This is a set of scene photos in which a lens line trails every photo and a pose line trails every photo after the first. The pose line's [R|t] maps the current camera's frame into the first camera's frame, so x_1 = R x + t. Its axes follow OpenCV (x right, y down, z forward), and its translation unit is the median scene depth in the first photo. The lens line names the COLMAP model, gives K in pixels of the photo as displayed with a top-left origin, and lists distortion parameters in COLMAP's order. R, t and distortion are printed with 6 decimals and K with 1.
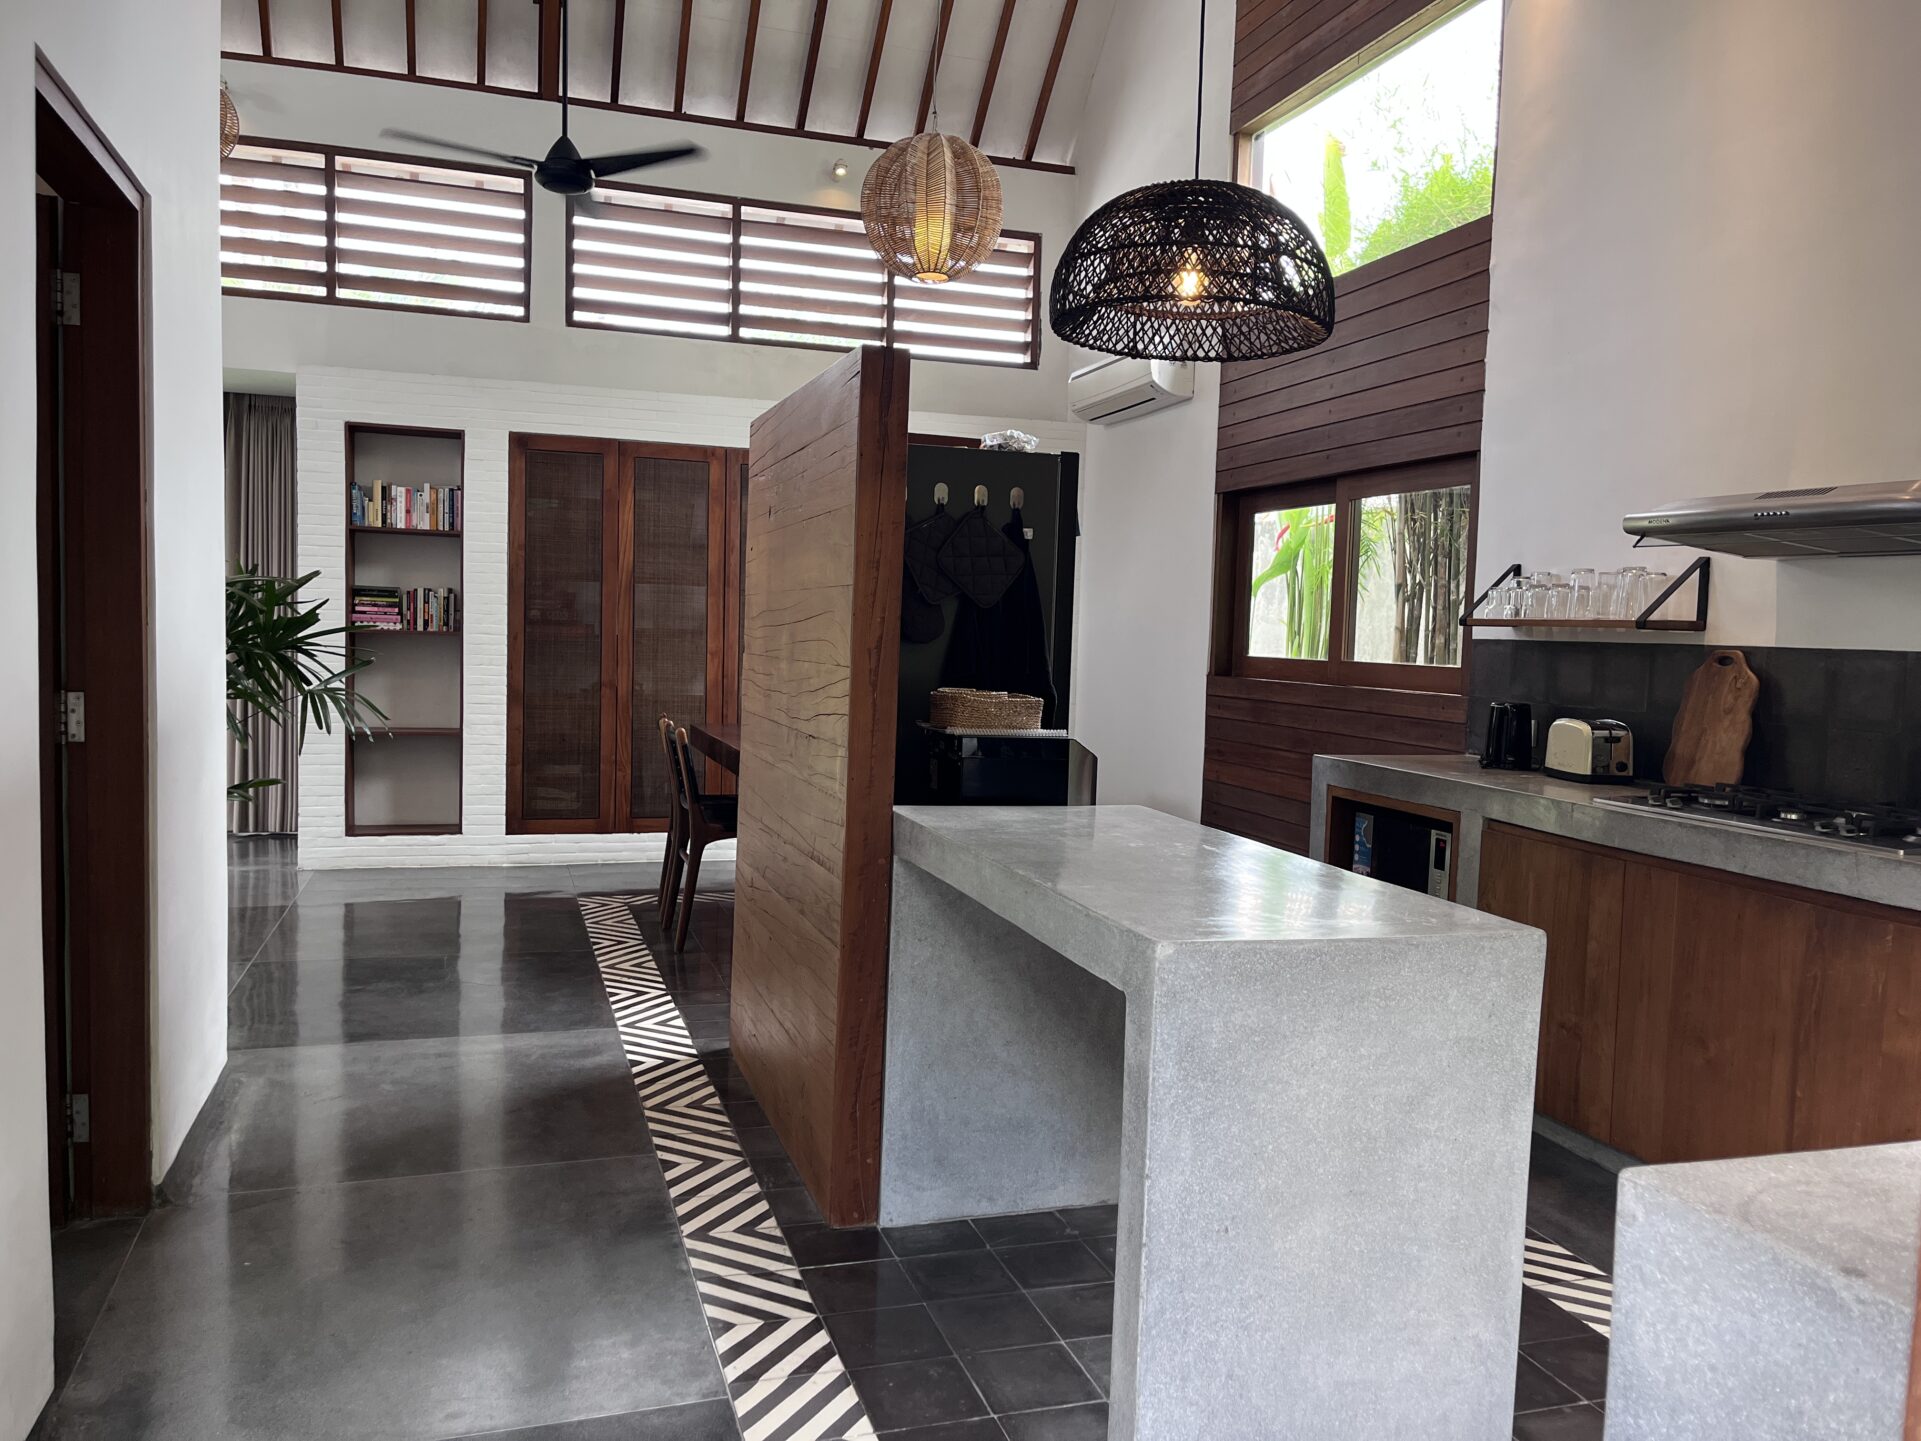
lens RADIAL K [[1441.7, 0, 960.5], [0, 1441.7, 720.5], [0, 0, 1]] dist [0.066917, -0.098476]
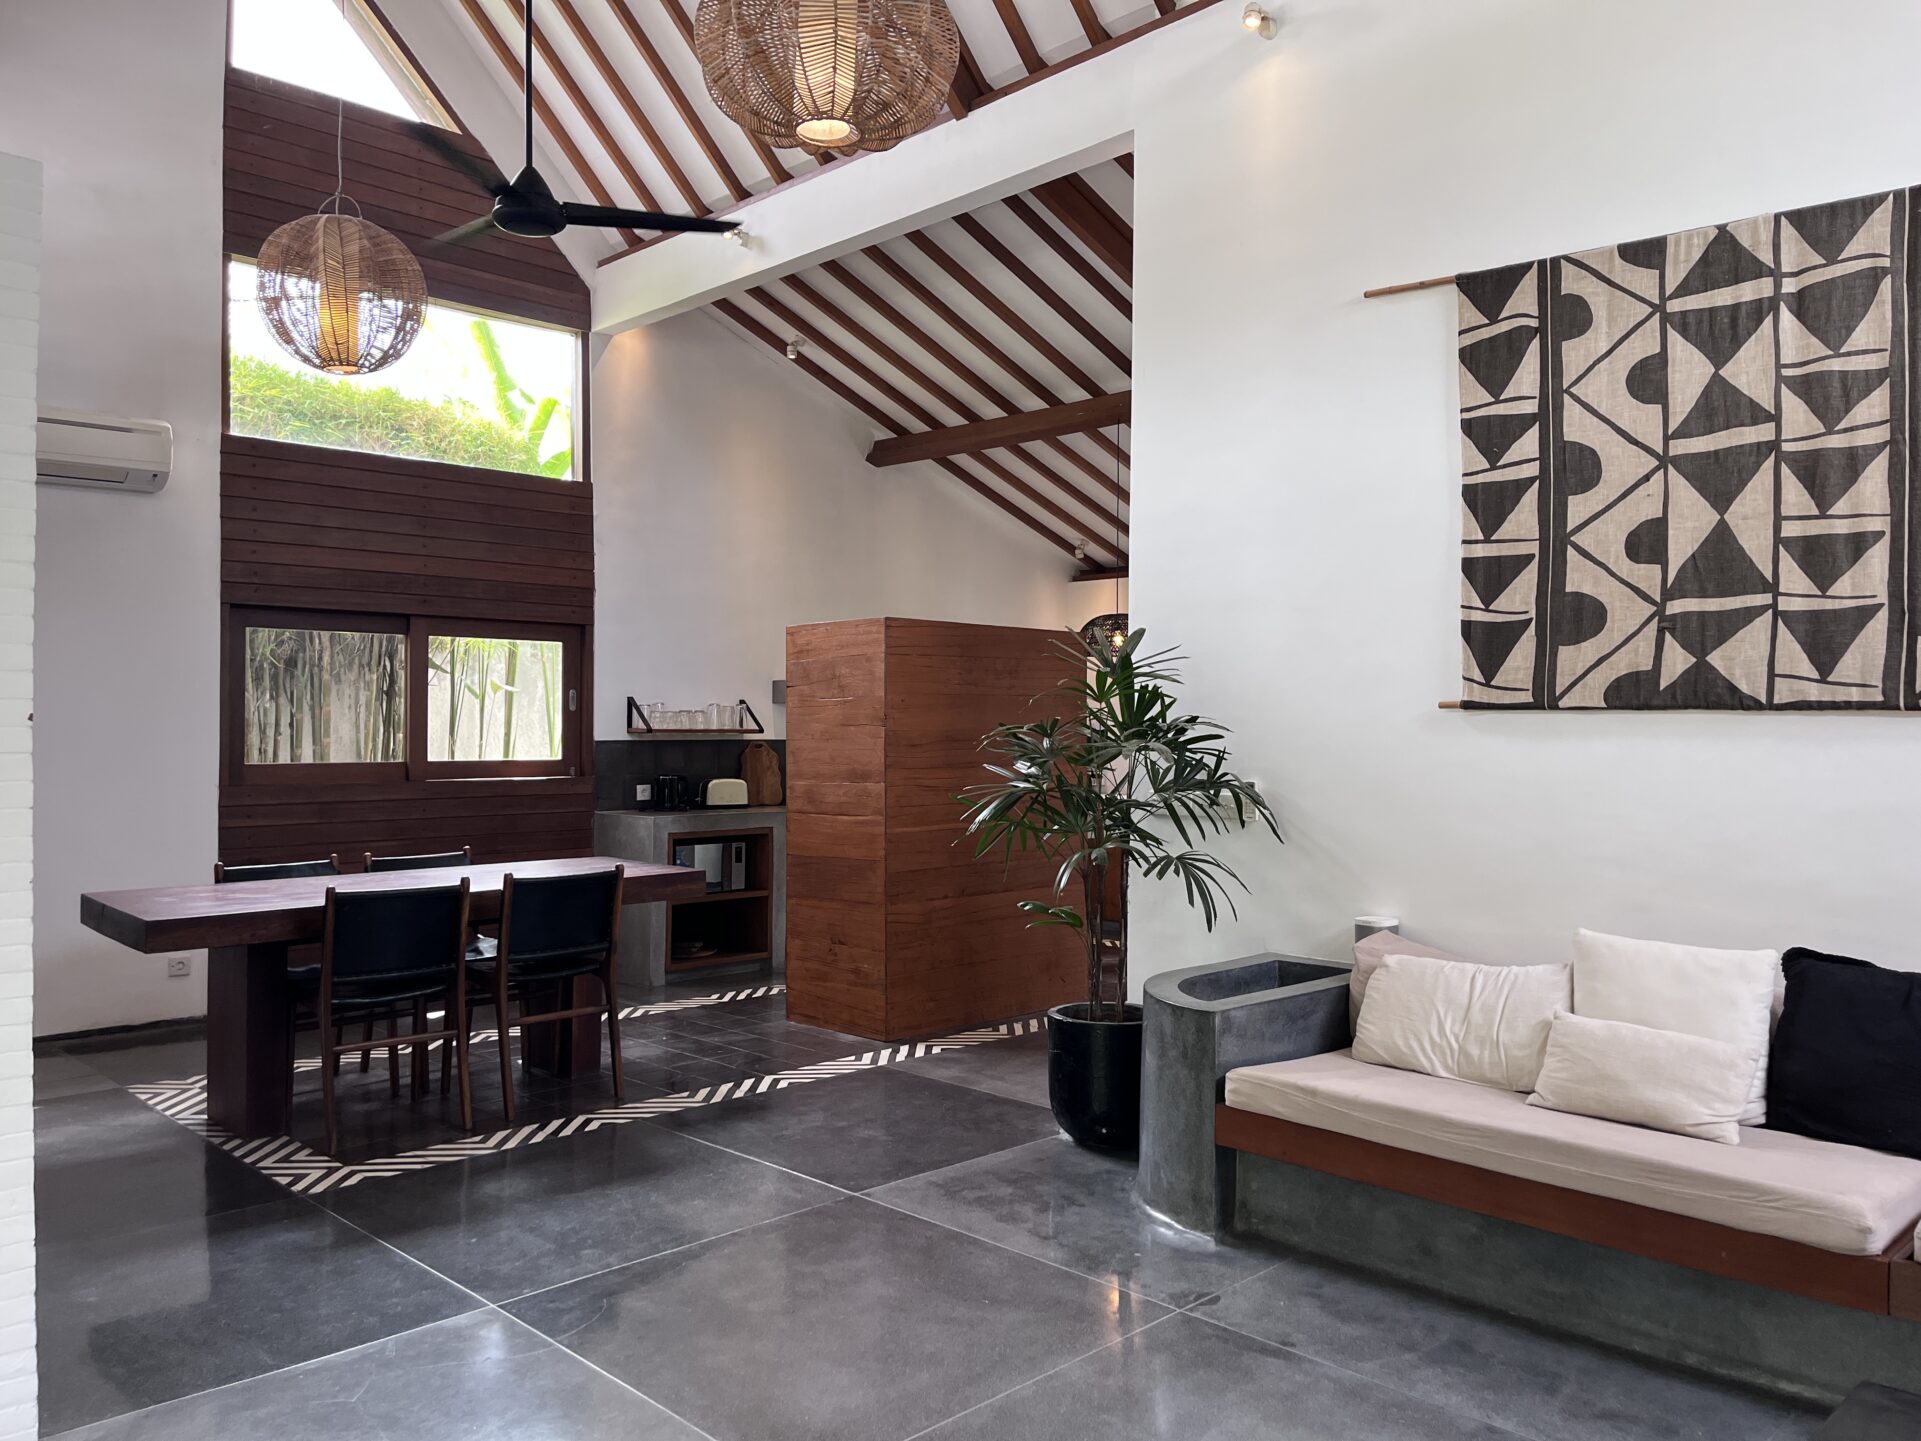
lens RADIAL K [[1441.7, 0, 960.5], [0, 1441.7, 720.5], [0, 0, 1]] dist [0.066917, -0.098476]
pose [[-0.455359, -0.039598, 0.889427, -1.241534], [0.034212, 0.997494, 0.061925, -0.159641], [-0.889650, 0.058628, -0.452863, 1.324893]]
